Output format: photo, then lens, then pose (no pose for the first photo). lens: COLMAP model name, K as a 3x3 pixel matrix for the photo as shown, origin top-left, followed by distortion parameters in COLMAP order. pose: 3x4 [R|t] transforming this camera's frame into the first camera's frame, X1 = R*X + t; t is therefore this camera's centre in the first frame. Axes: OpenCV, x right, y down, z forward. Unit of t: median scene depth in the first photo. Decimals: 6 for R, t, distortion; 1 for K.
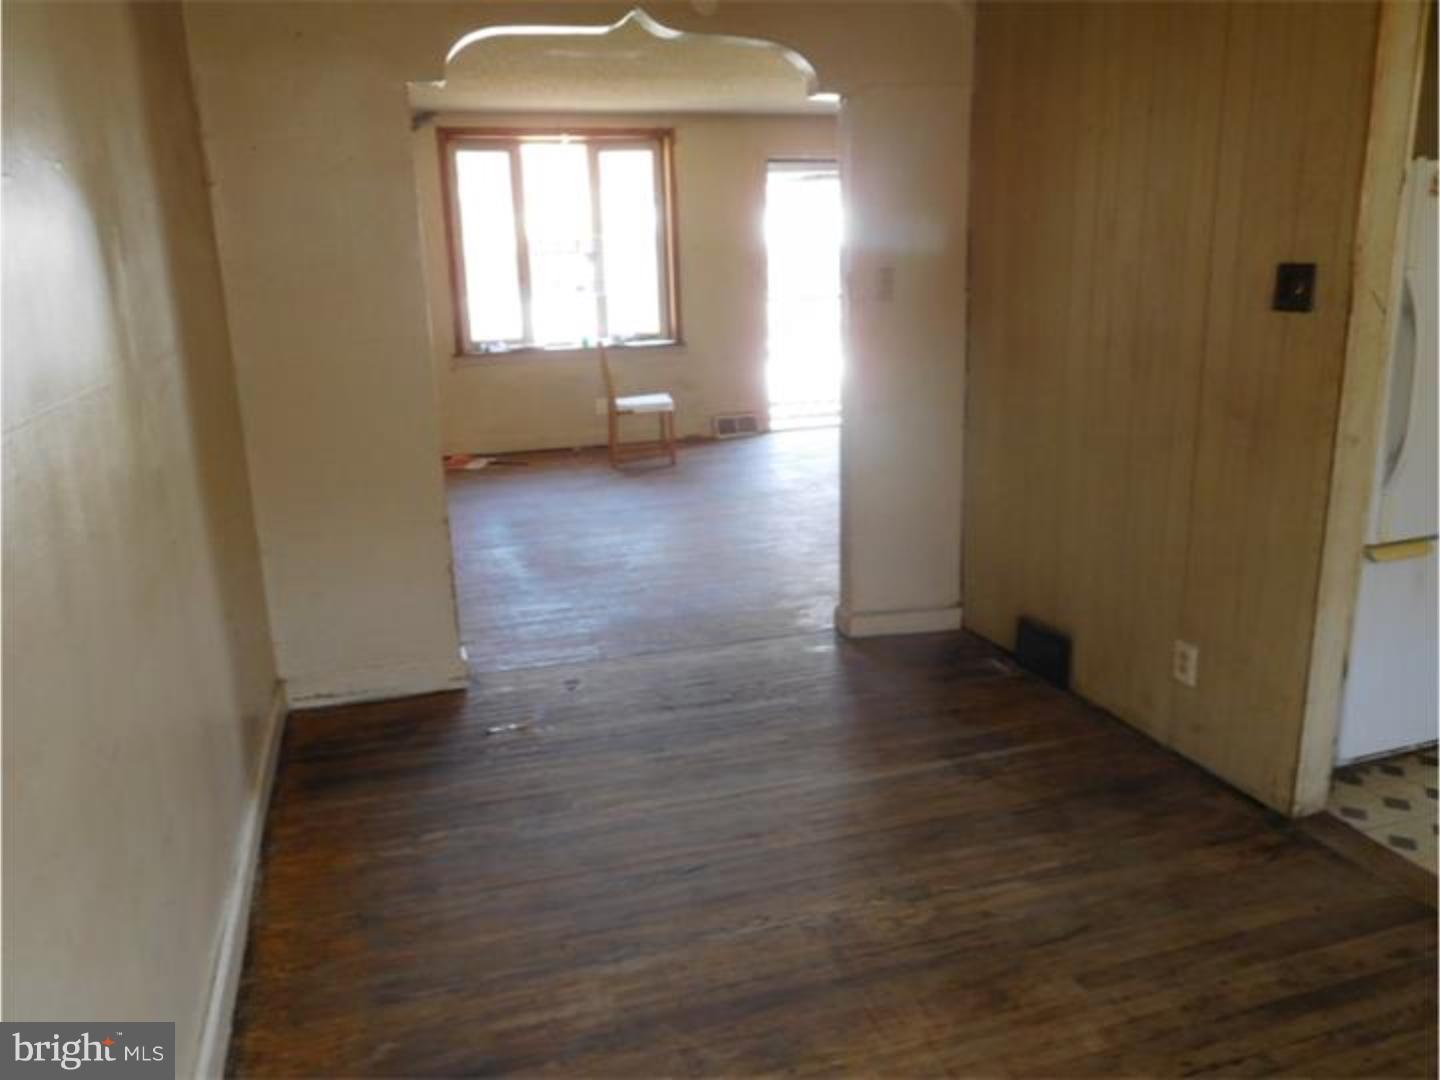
lens RADIAL K [[1072.6, 0, 720.0], [0, 1072.6, 540.0], [0, 0, 1]] dist [-0.014465, 0.004293]
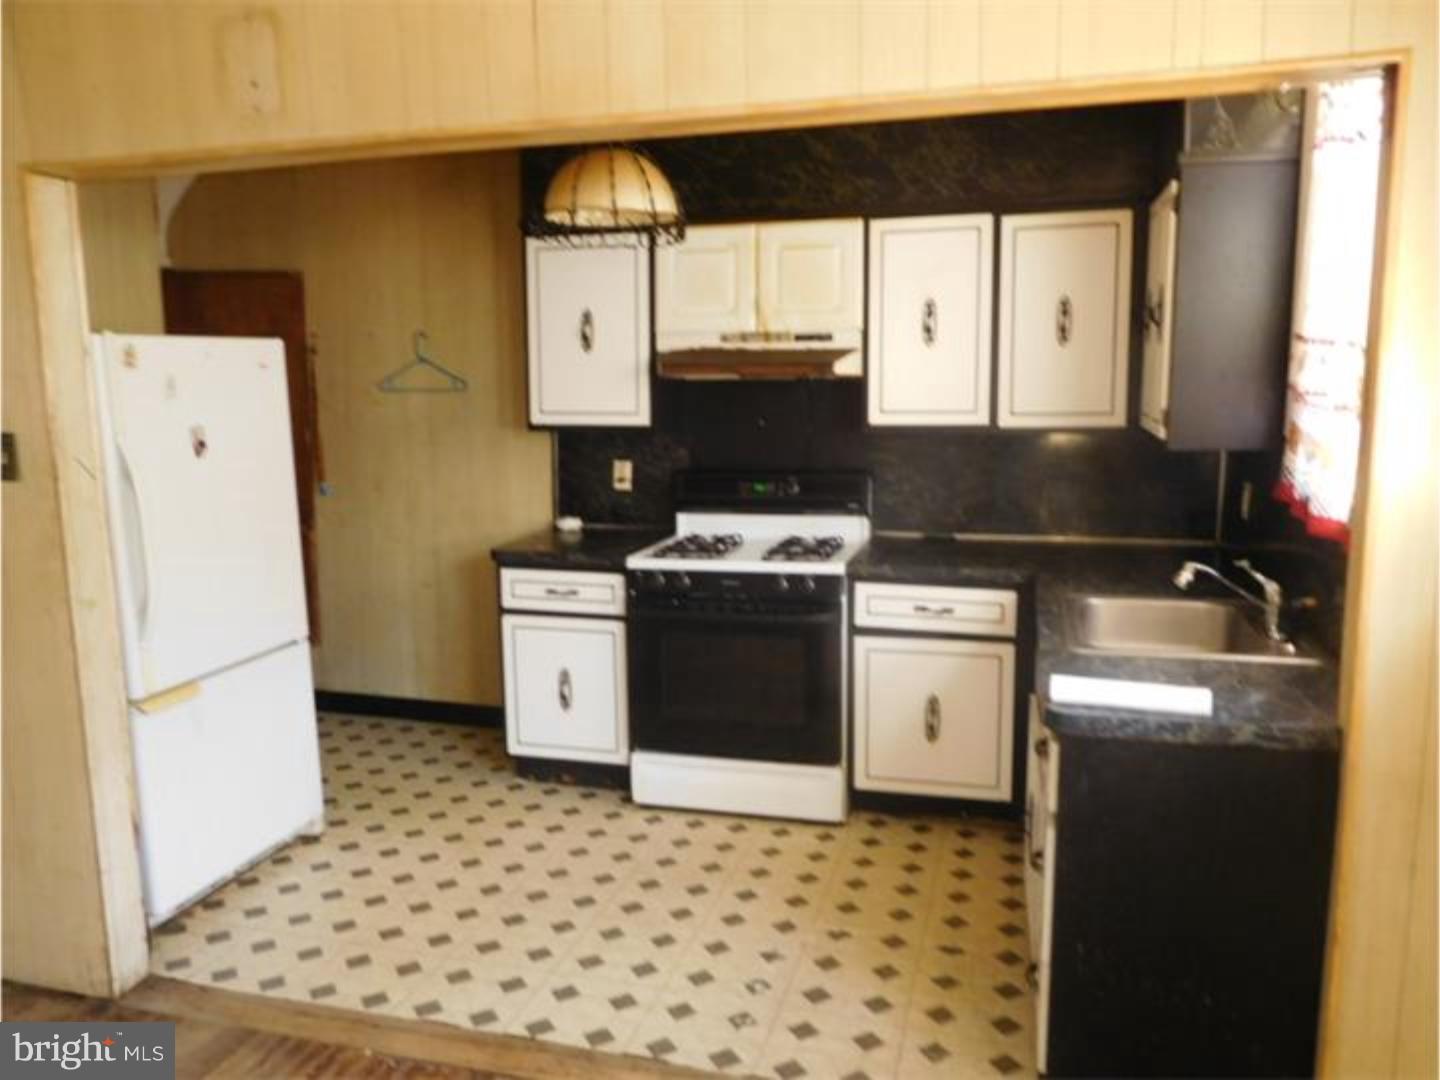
lens RADIAL K [[1072.6, 0, 720.0], [0, 1072.6, 540.0], [0, 0, 1]] dist [-0.014465, 0.004293]
pose [[0.548558, -0.090842, 0.831163, 0.111000], [0.197579, 0.980010, -0.023289, -0.014419], [-0.812433, 0.176996, 0.555541, -0.056051]]
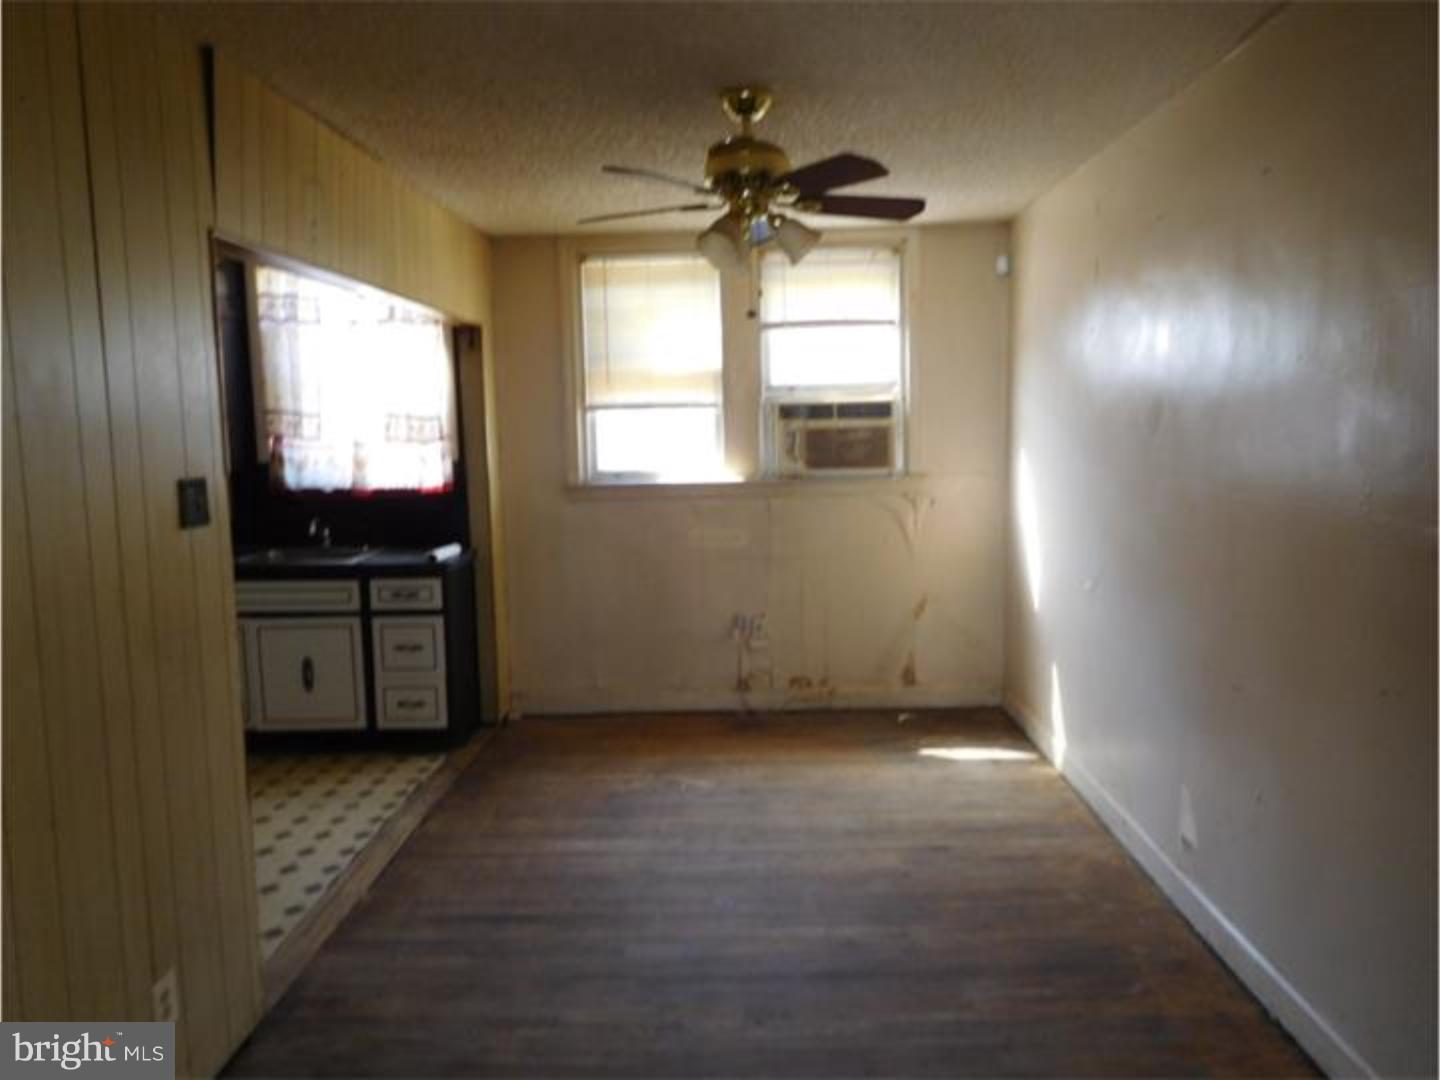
lens RADIAL K [[1072.6, 0, 720.0], [0, 1072.6, 540.0], [0, 0, 1]] dist [-0.014465, 0.004293]
pose [[-0.944808, 0.015165, 0.327274, -0.273201], [0.129858, 0.934445, 0.331585, -0.586594], [-0.300791, 0.355783, -0.884841, 2.181855]]
